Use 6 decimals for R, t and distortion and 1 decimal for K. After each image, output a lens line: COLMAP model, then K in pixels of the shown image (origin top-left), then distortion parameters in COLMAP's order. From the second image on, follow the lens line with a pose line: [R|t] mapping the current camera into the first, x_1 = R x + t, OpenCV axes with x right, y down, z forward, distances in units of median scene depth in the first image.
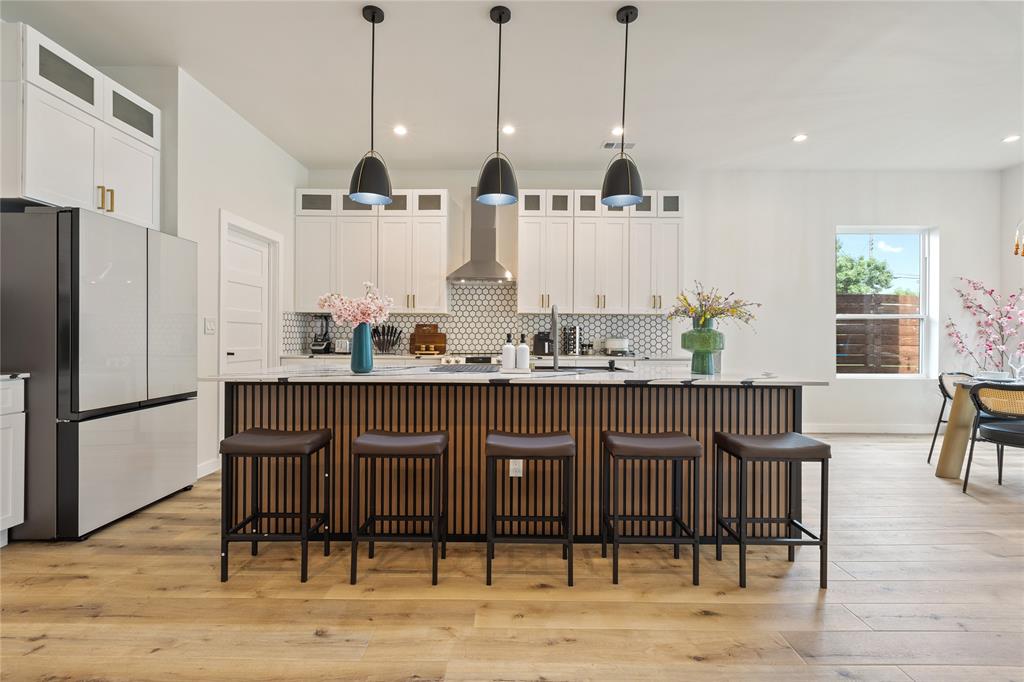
lens RADIAL K [[458.2, 0, 510.3], [0, 458.2, 336.9], [0, 0, 1]] dist [-0.000005, -0.000246]
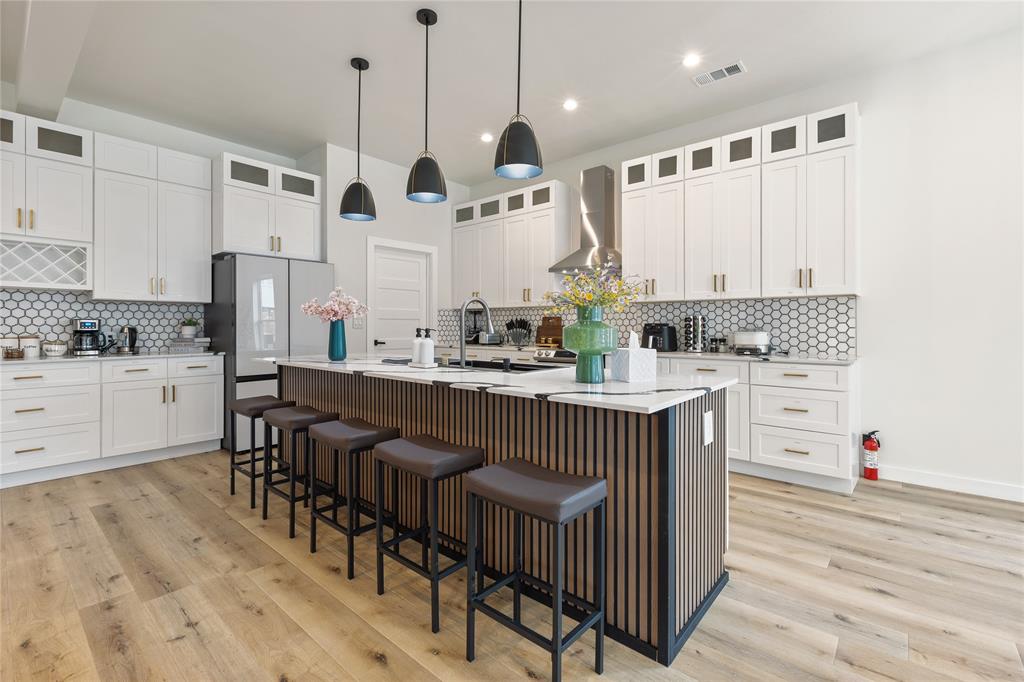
lens RADIAL K [[458.2, 0, 509.2], [0, 458.2, 328.3], [0, 0, 1]] dist [-0.000005, -0.000246]
pose [[0.755874, -0.003022, -0.654711, 0.467652], [0.004778, 0.999988, 0.000901, -0.004332], [0.654700, -0.003809, 0.755879, 0.205088]]
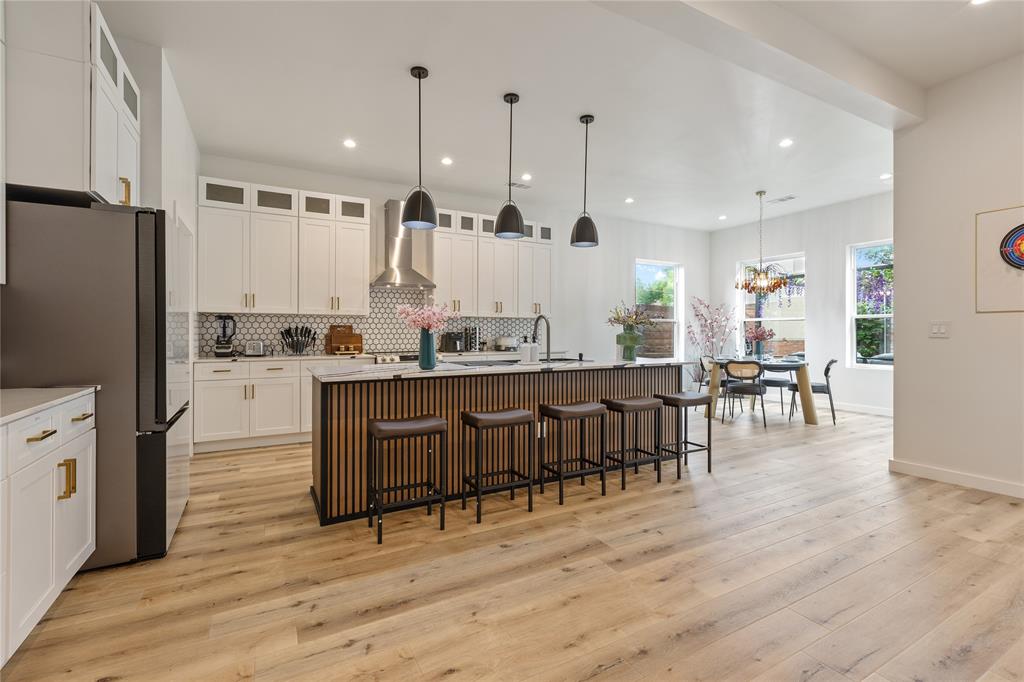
lens RADIAL K [[458.2, 0, 509.6], [0, 458.2, 334.6], [0, 0, 1]] dist [-0.000005, -0.000246]
pose [[0.874822, -0.008095, 0.484376, -0.404693], [0.006255, 0.999966, 0.005416, -0.011091], [-0.484403, -0.001708, 0.874843, -0.101359]]
